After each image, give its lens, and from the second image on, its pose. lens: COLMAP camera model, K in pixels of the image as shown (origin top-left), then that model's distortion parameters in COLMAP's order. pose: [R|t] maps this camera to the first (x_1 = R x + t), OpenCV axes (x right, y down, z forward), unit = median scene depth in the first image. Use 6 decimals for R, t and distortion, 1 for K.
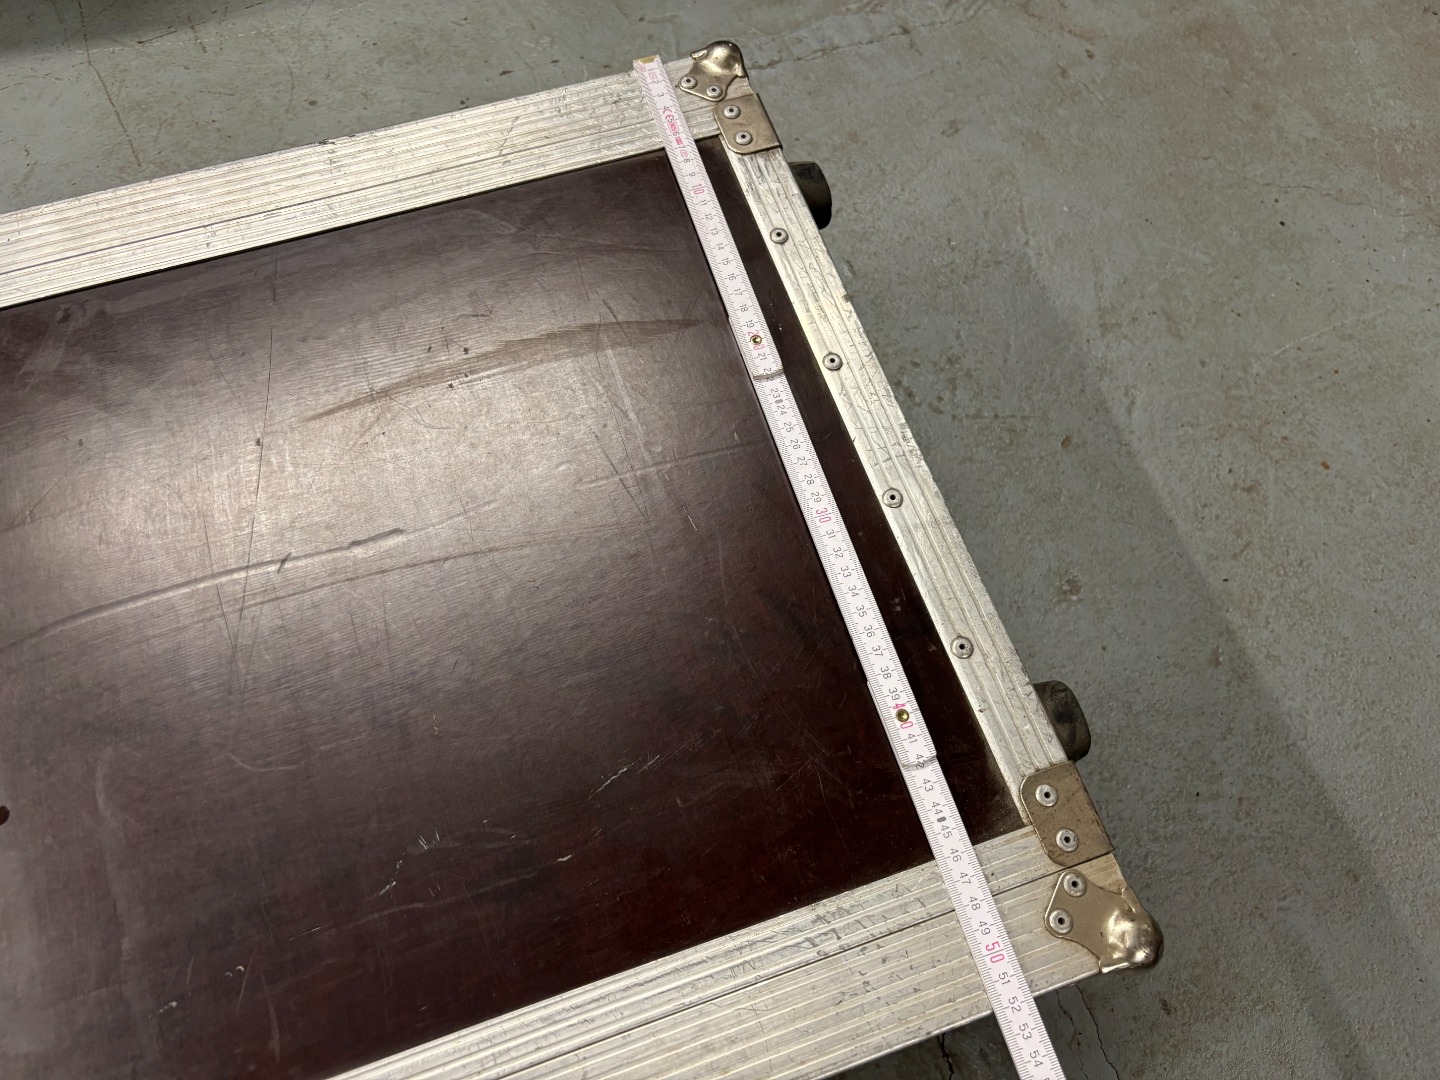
lens RADIAL K [[1113.2, 0, 718.6], [0, 1113.2, 531.1], [0, 0, 1]] dist [0.036497, -0.063420]
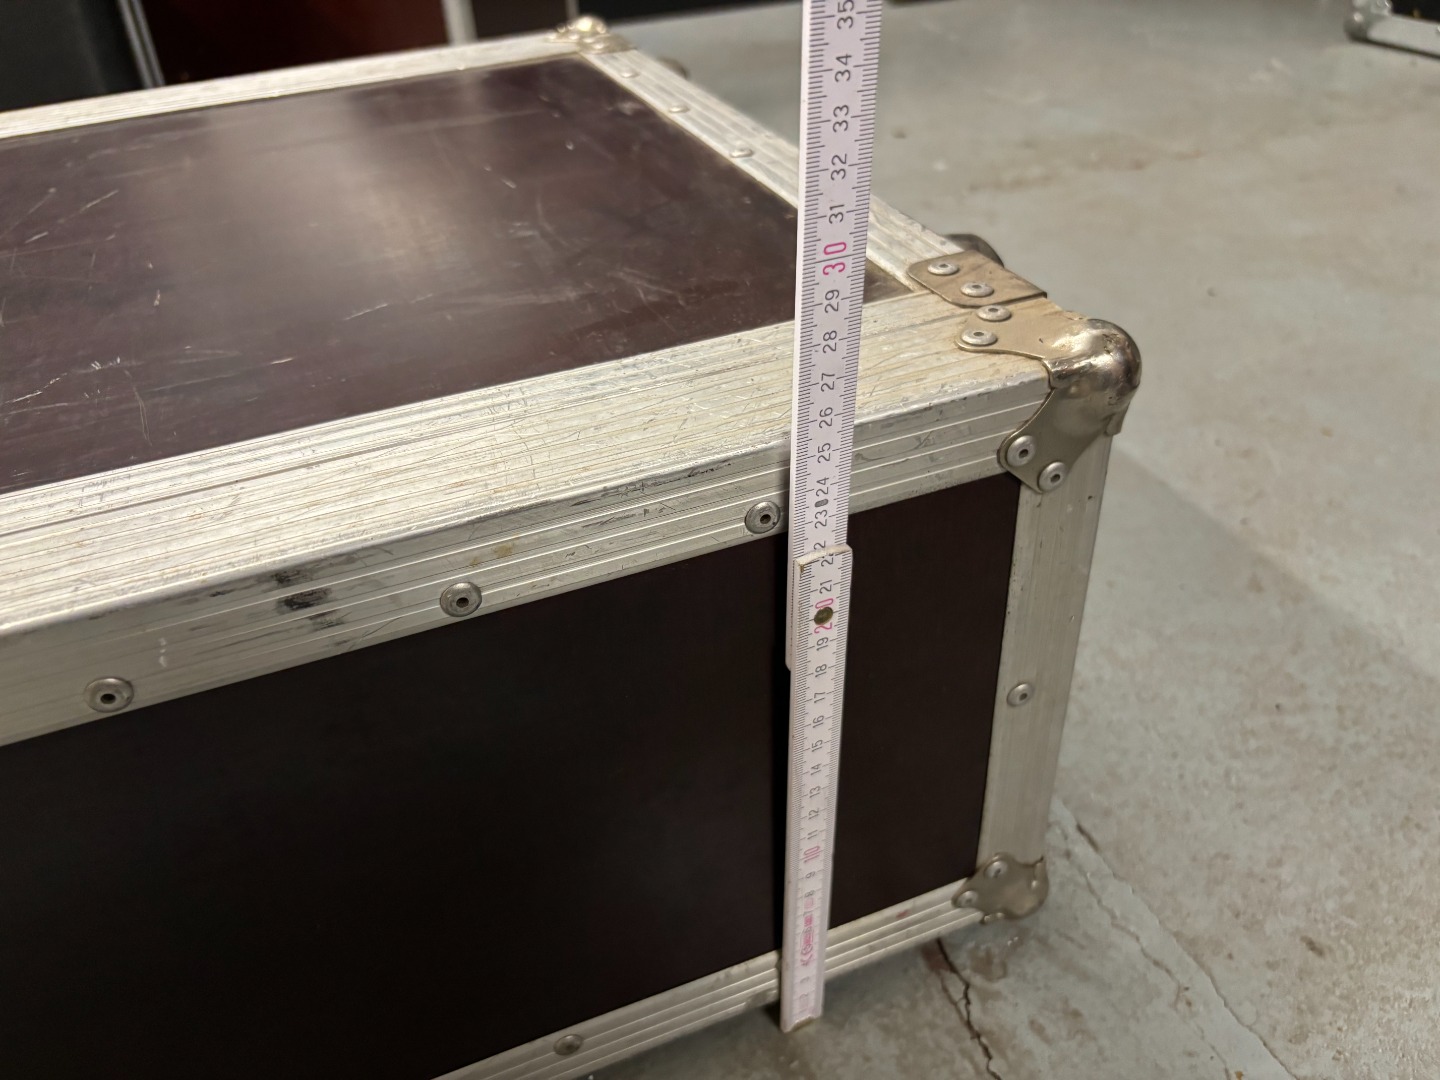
lens RADIAL K [[1113.2, 0, 723.6], [0, 1113.2, 549.2], [0, 0, 1]] dist [0.036497, -0.063420]
pose [[0.994621, -0.098927, -0.030691, 0.117364], [0.069342, 0.856066, -0.512193, 0.586611], [0.076943, 0.507310, 0.858322, 0.342257]]
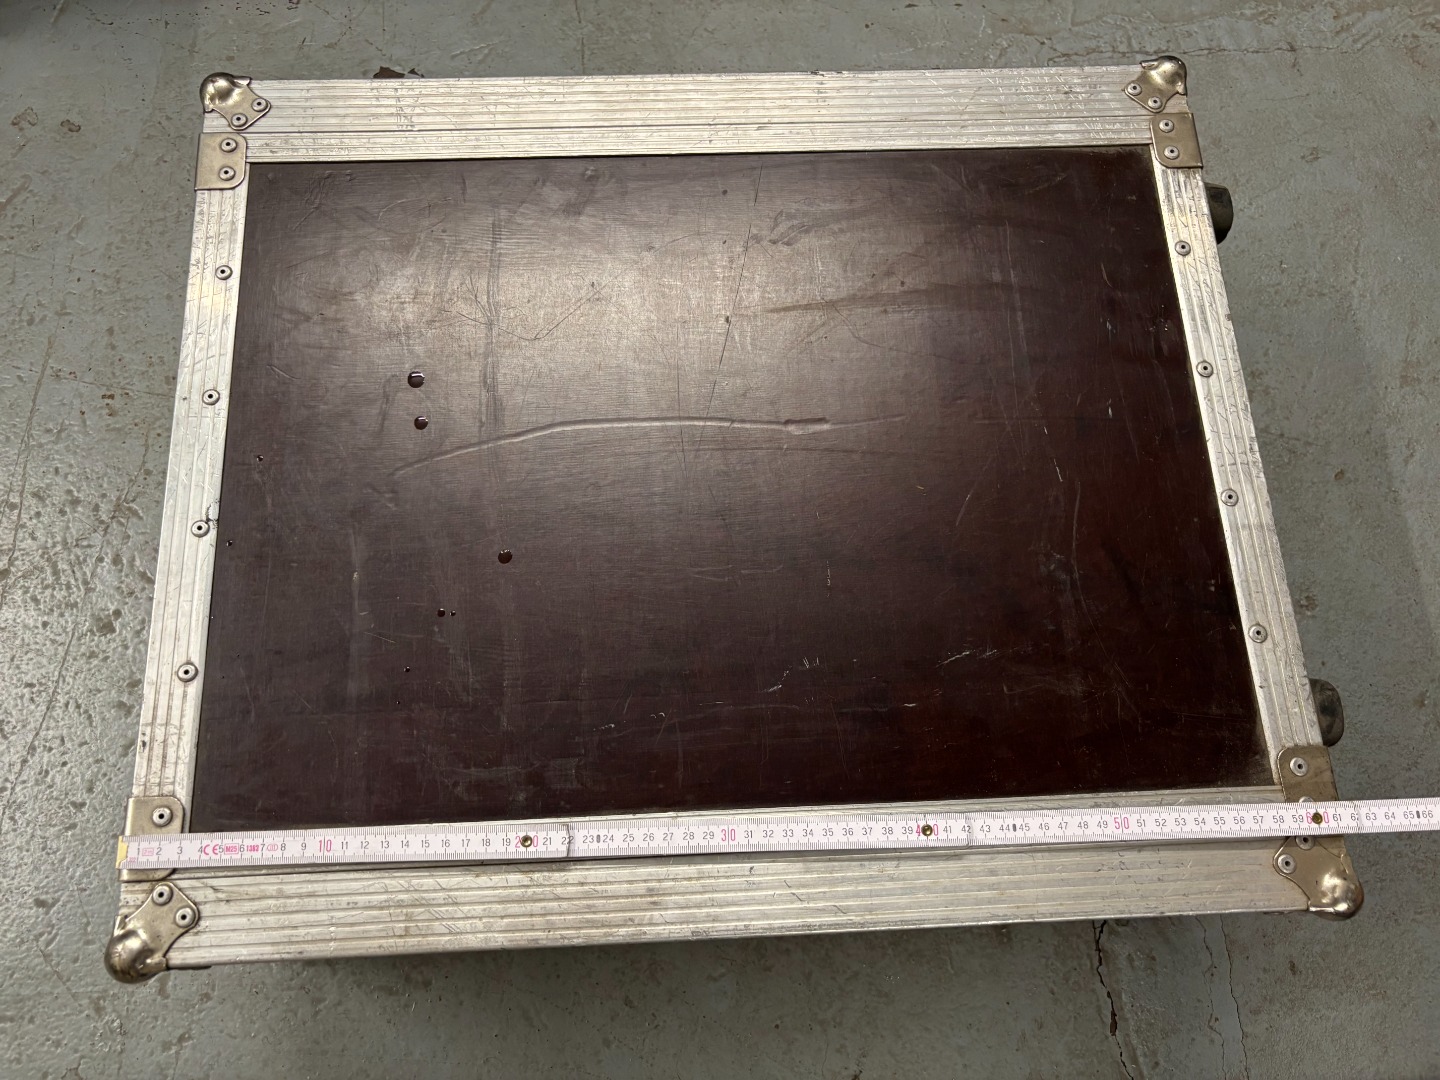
lens RADIAL K [[1113.2, 0, 718.6], [0, 1113.2, 535.7], [0, 0, 1]] dist [0.036497, -0.063420]
pose [[0.959964, 0.265533, -0.089223, -0.213625], [-0.255164, 0.960318, 0.112611, 0.012183], [0.115584, -0.085336, 0.989625, -0.210241]]
